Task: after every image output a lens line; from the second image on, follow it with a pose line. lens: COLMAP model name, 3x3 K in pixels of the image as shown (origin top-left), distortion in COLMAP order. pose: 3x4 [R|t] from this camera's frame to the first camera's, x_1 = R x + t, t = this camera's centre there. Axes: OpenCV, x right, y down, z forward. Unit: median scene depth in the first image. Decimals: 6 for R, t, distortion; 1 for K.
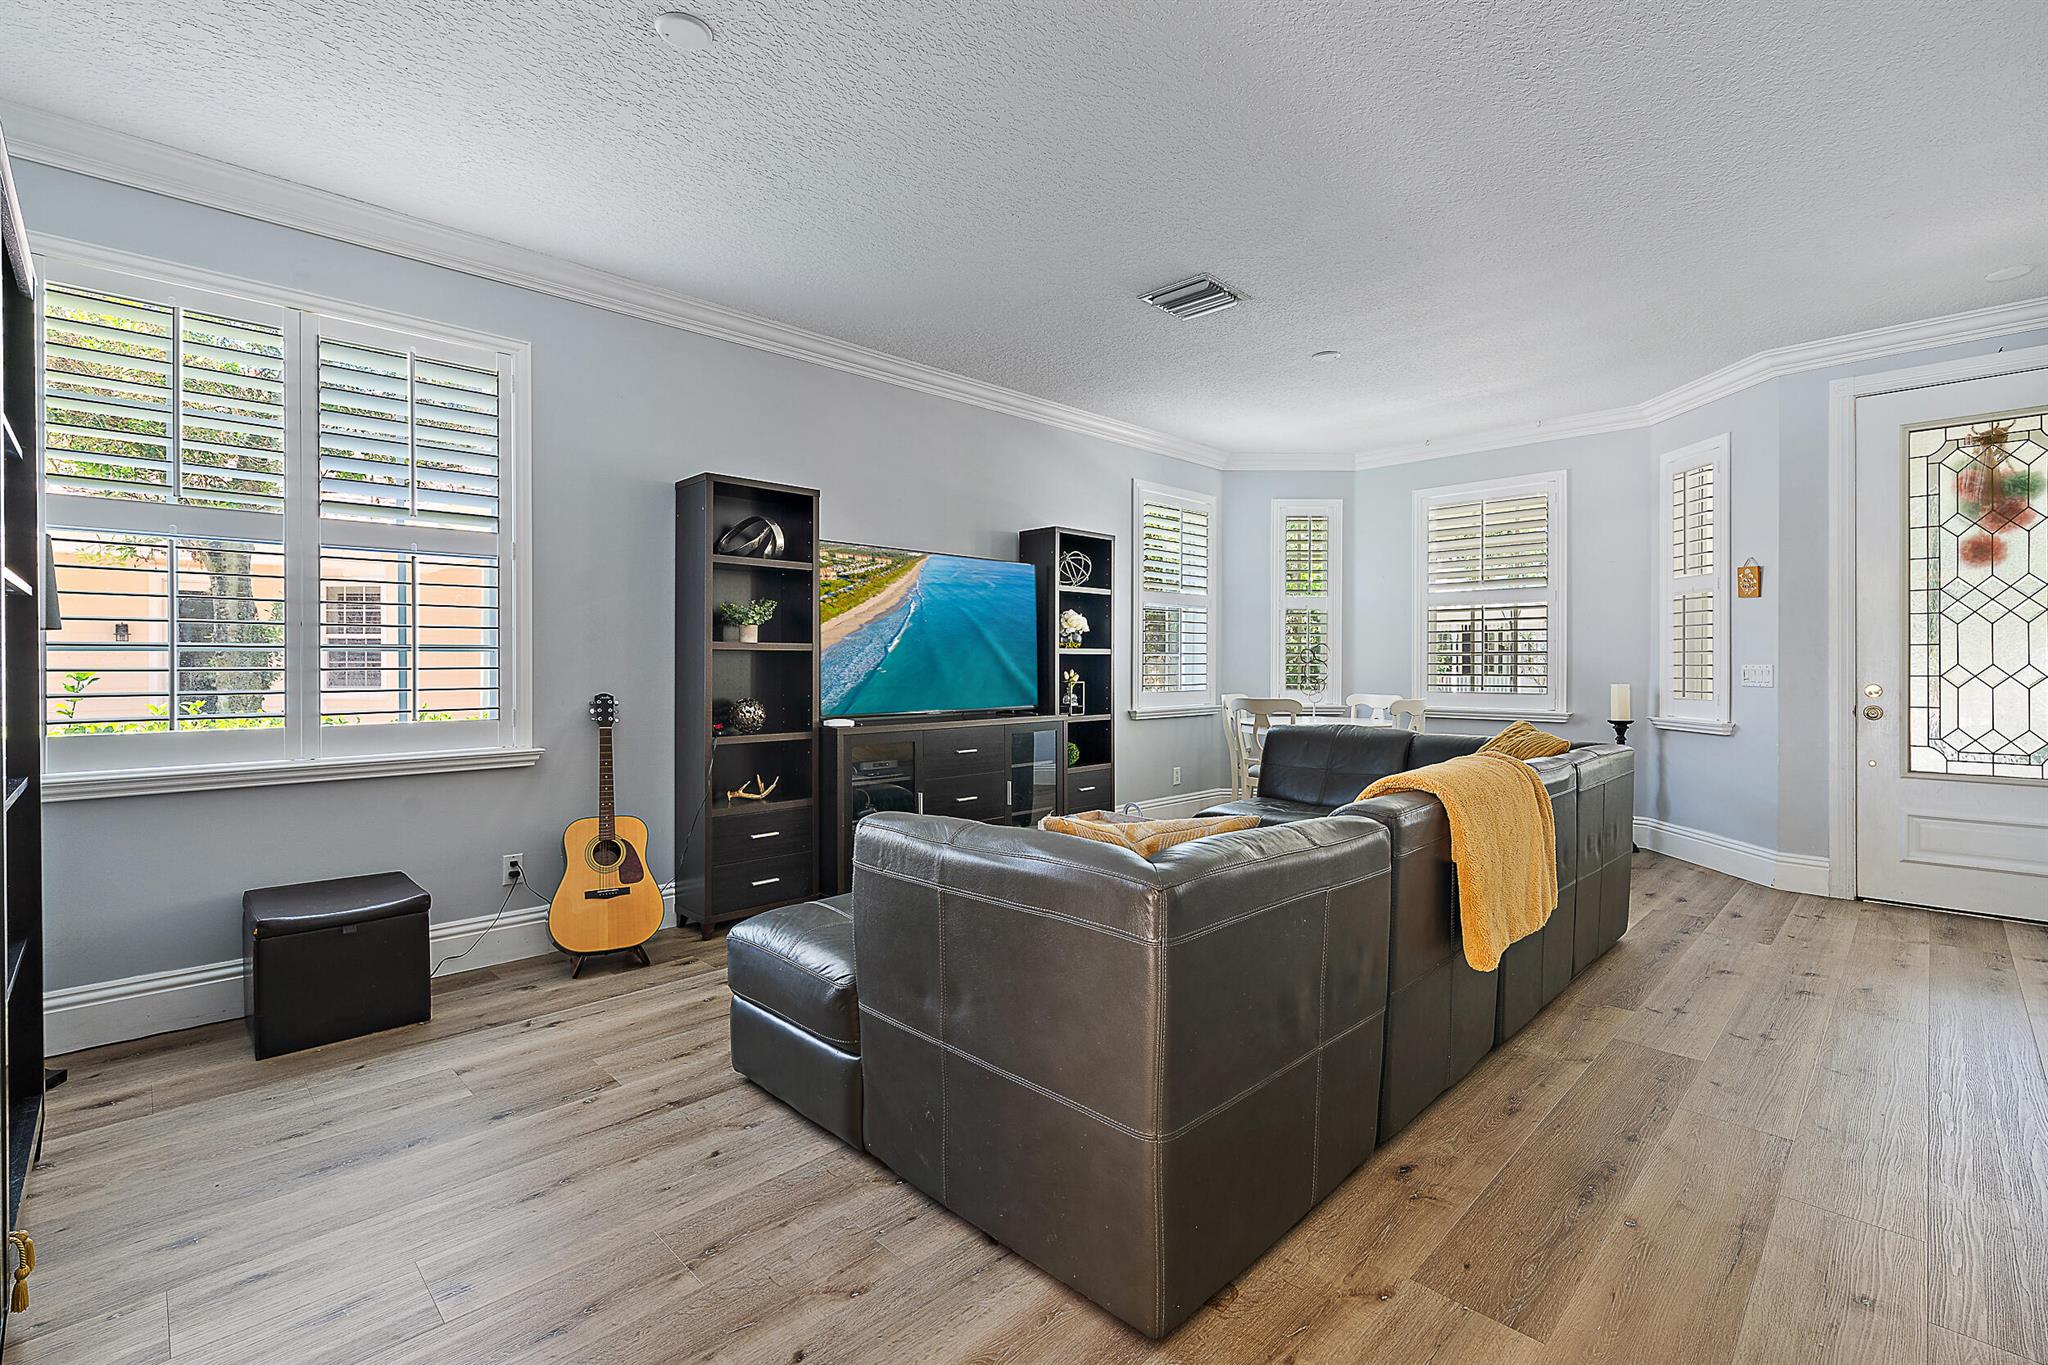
lens RADIAL K [[896.2, 0, 1017.5], [0, 896.2, 673.8], [0, 0, 1]] dist [0.001892, -0.001117]
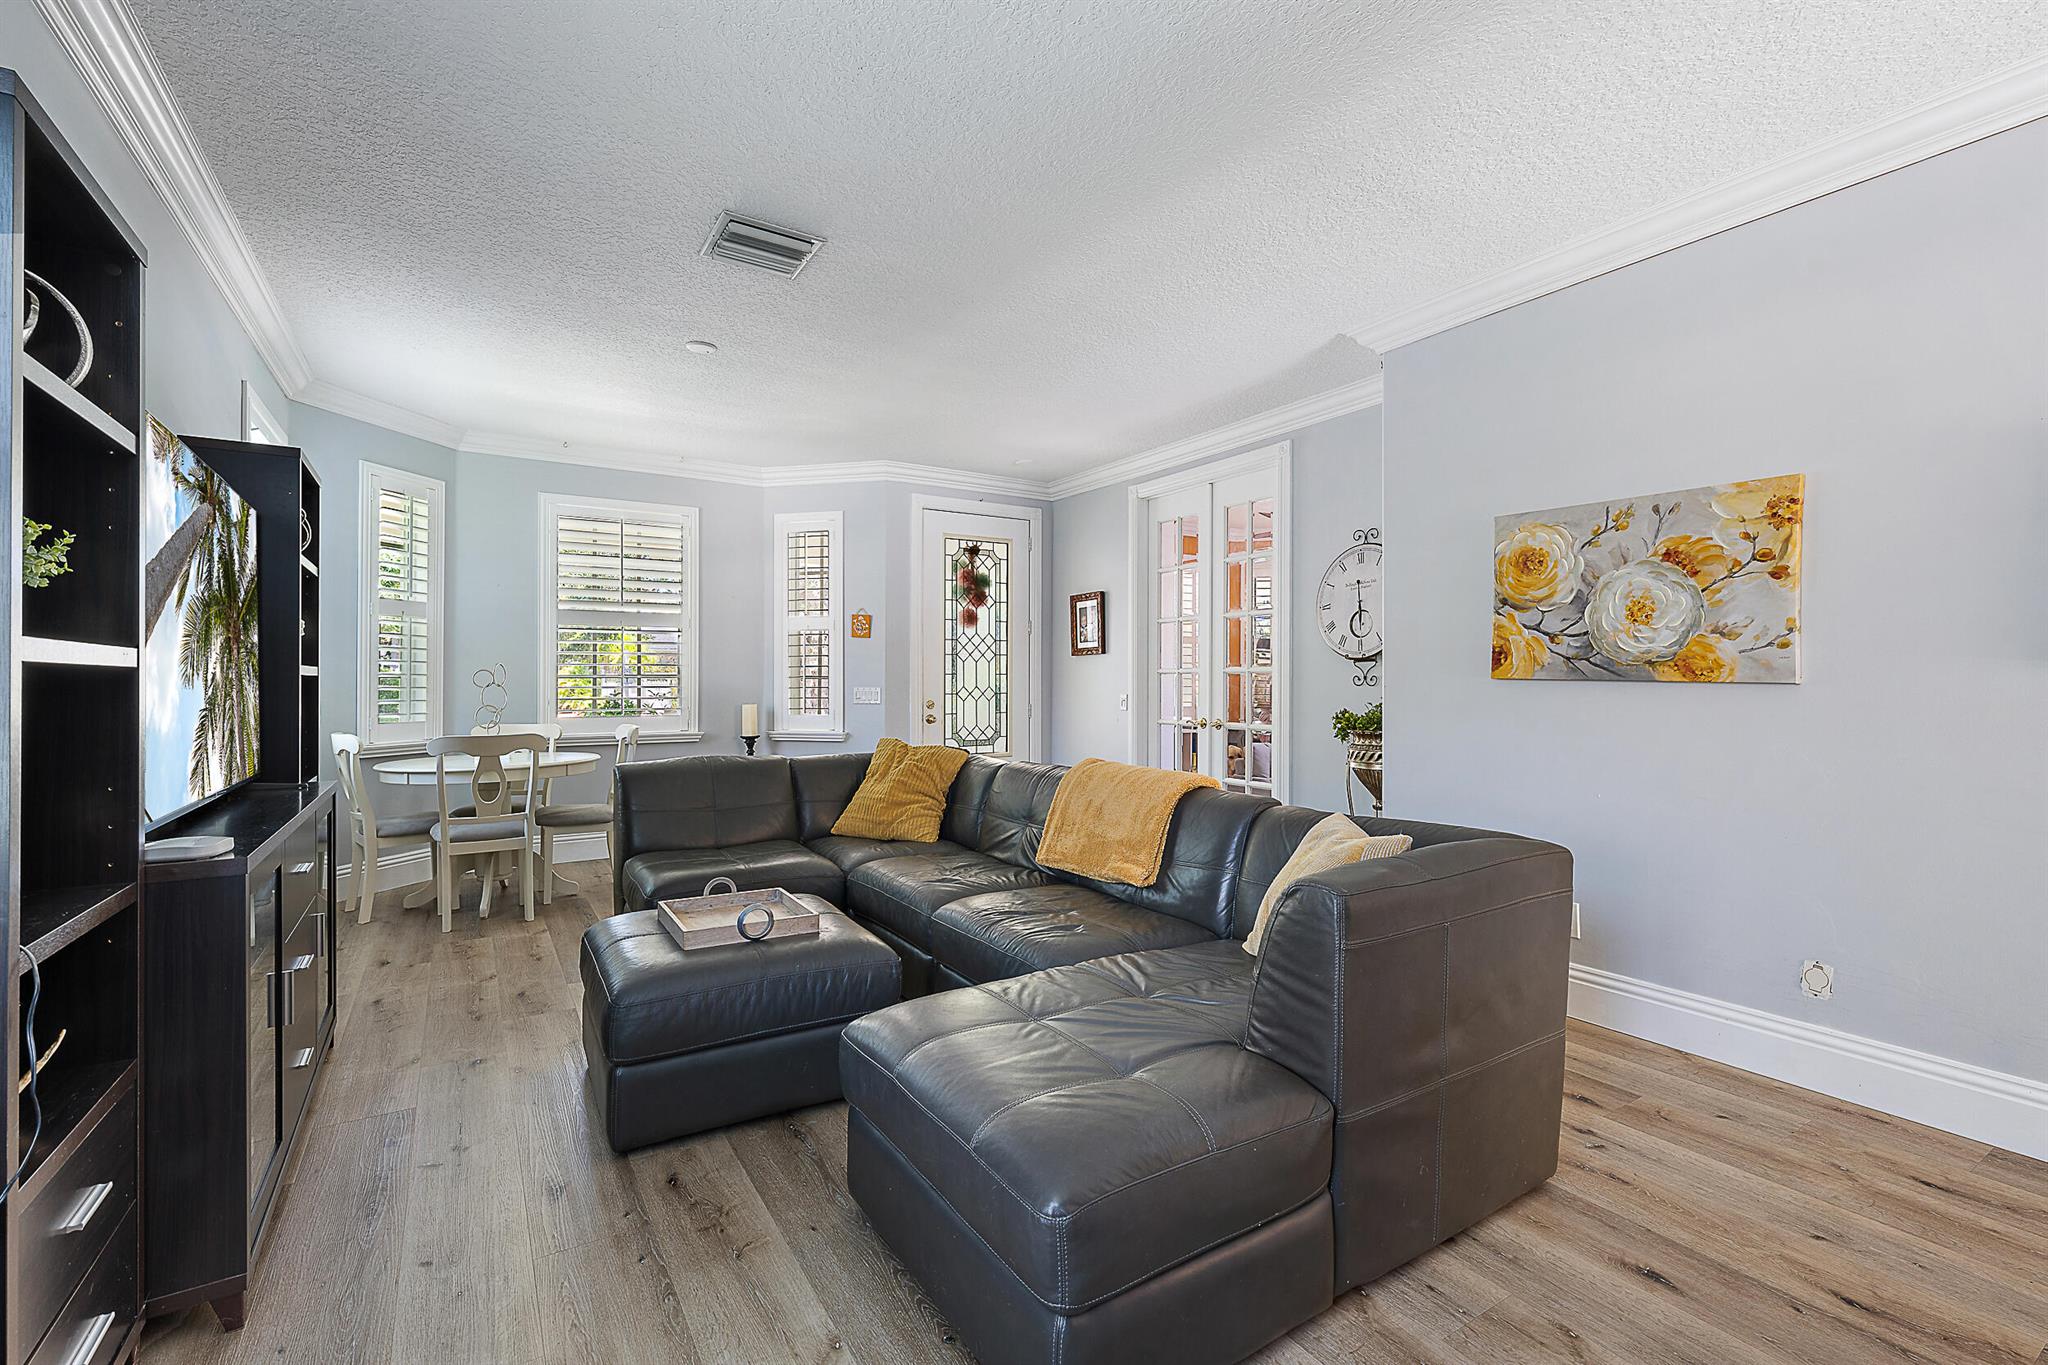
lens RADIAL K [[896.2, 0, 1019.7], [0, 896.2, 679.1], [0, 0, 1]] dist [0.001892, -0.001117]
pose [[0.218383, 0.003241, 0.975858, -0.510661], [0.012940, 0.999897, -0.006216, -0.012898], [-0.975777, 0.013985, 0.218318, 0.545819]]
